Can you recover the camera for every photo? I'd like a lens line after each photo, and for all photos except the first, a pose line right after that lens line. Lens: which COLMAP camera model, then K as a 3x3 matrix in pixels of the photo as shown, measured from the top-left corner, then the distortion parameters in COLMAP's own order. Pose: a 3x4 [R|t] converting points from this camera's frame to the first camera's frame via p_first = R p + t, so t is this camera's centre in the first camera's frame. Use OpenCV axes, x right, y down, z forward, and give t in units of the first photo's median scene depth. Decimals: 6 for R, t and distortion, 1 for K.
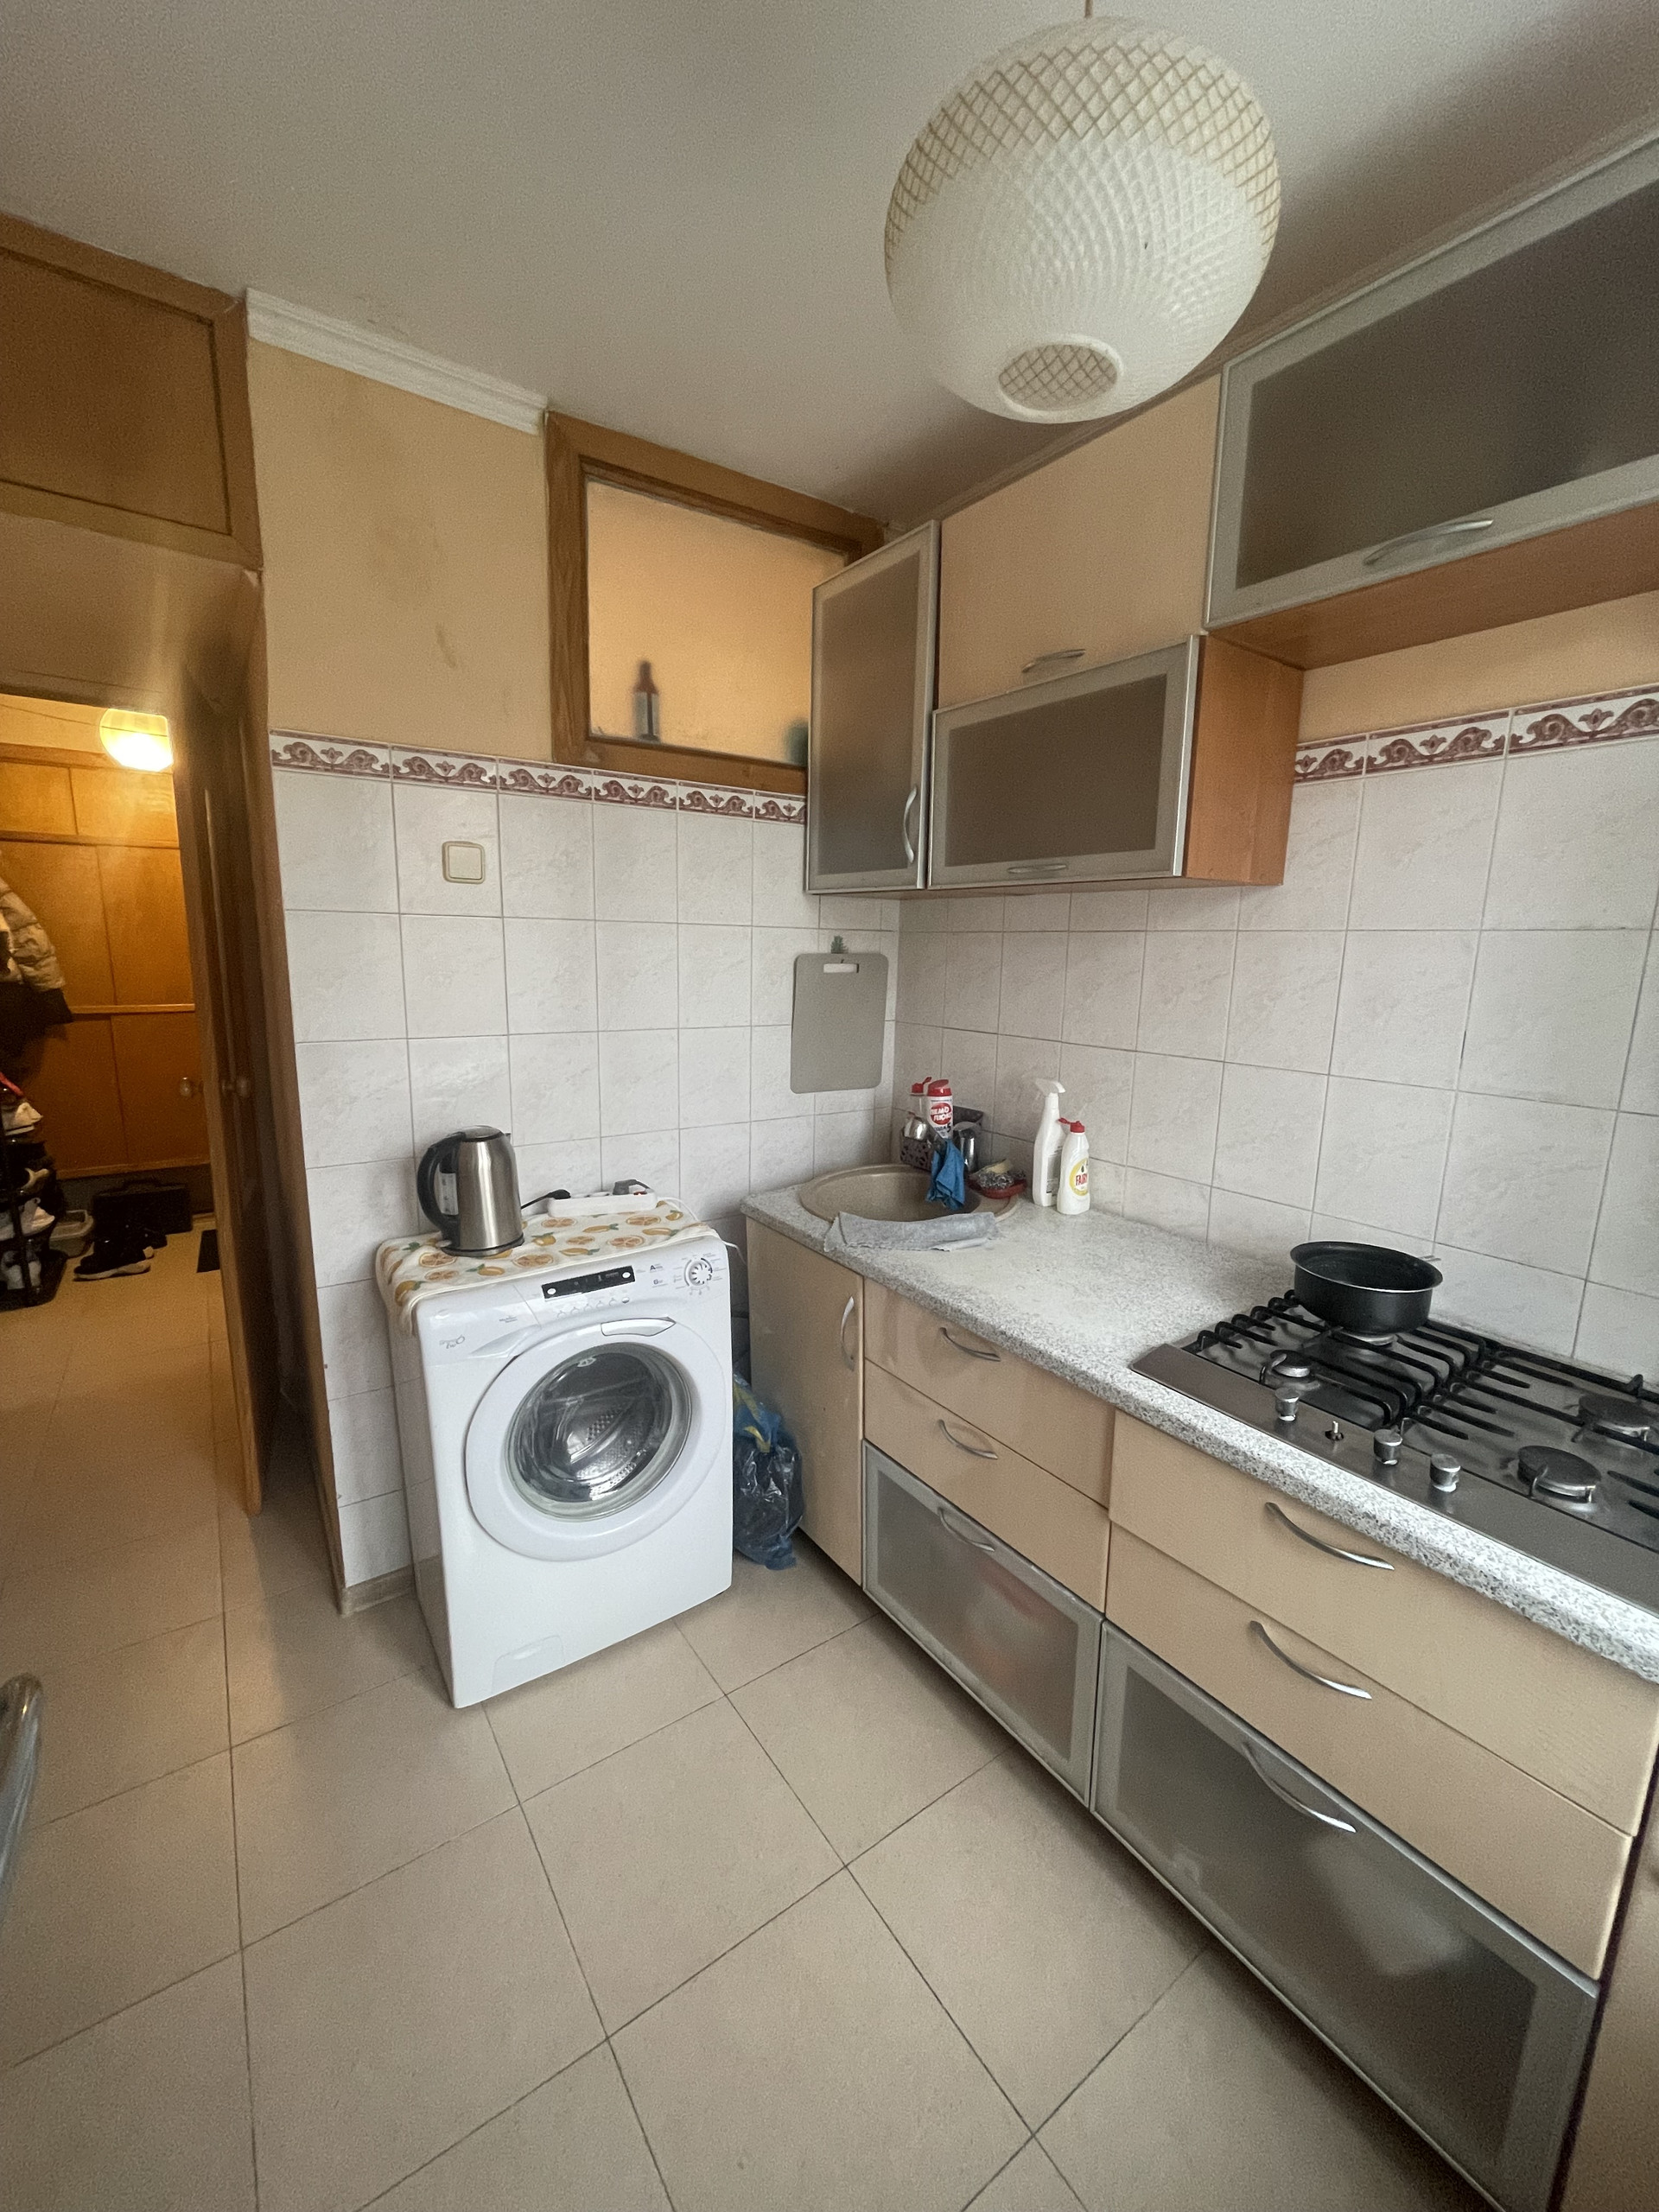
lens RADIAL K [[893.9, 0, 837.2], [0, 893.9, 1106.6], [0, 0, 1]] dist [-0.002544, -0.000657]
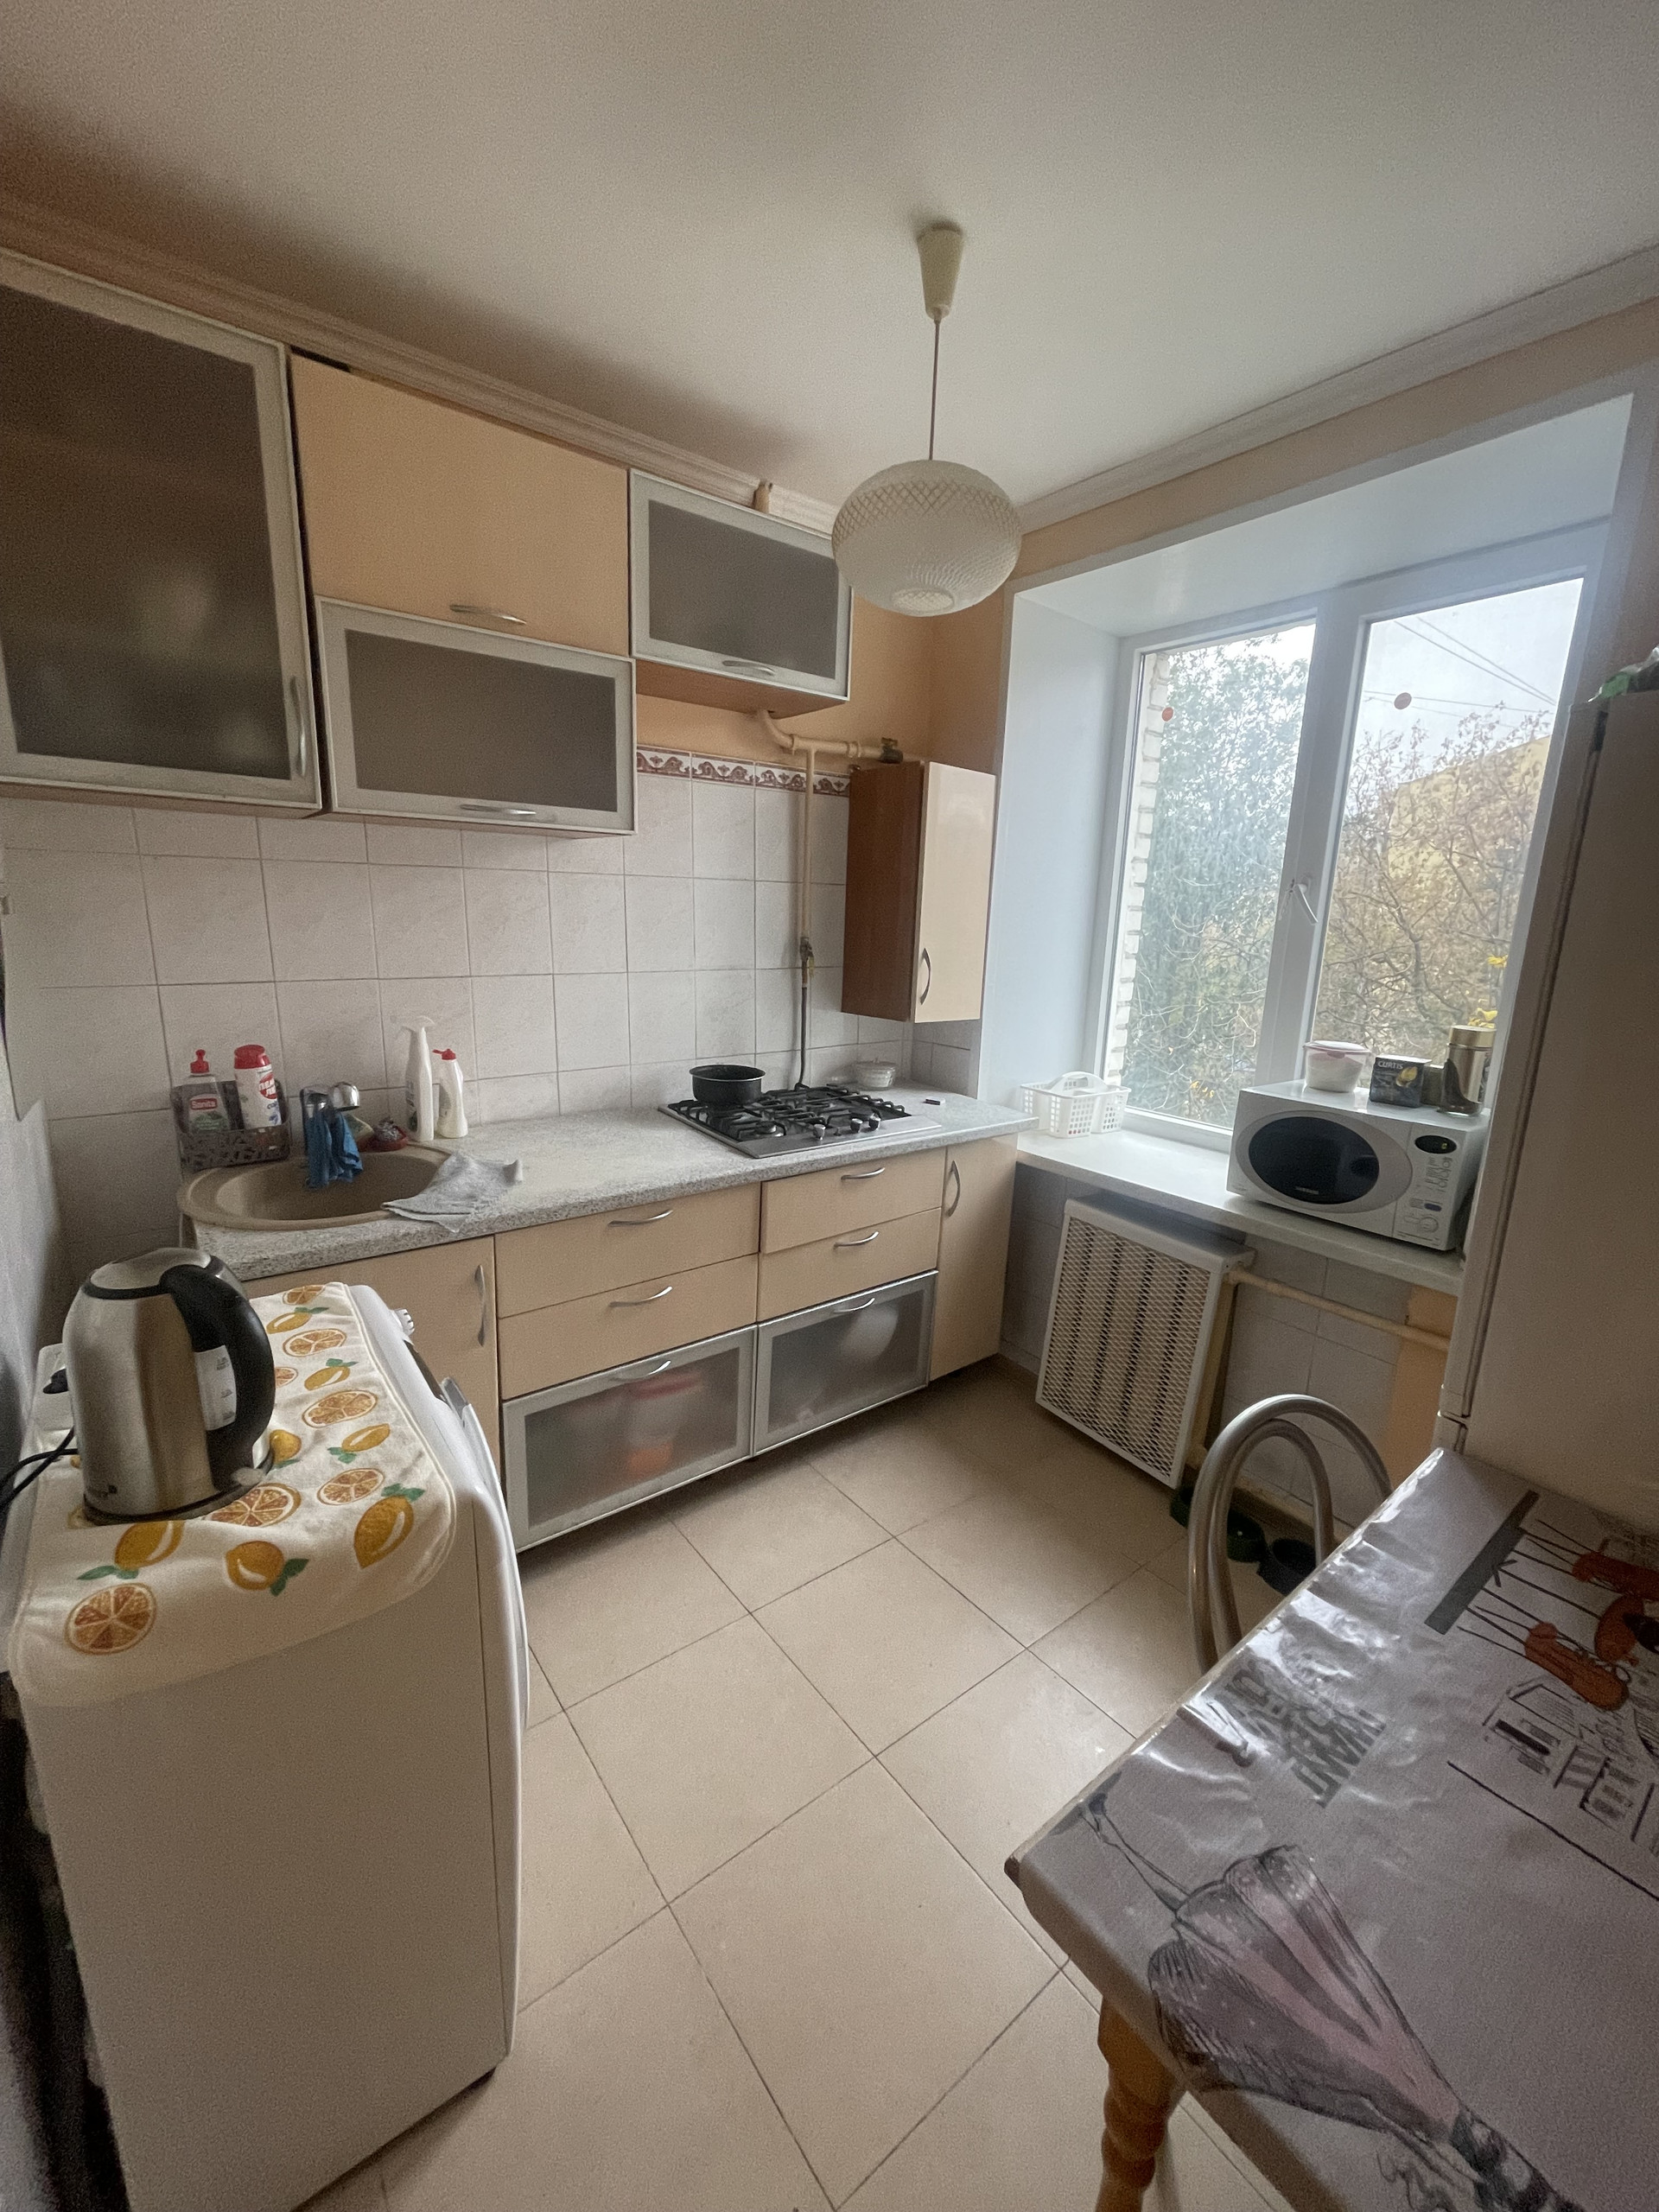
lens RADIAL K [[893.9, 0, 837.2], [0, 893.9, 1106.6], [0, 0, 1]] dist [-0.002544, -0.000657]
pose [[-0.037599, -0.244791, 0.968846, -0.966504], [0.146744, 0.957669, 0.247662, -0.138242], [-0.988460, 0.151485, -0.000086, 0.678515]]
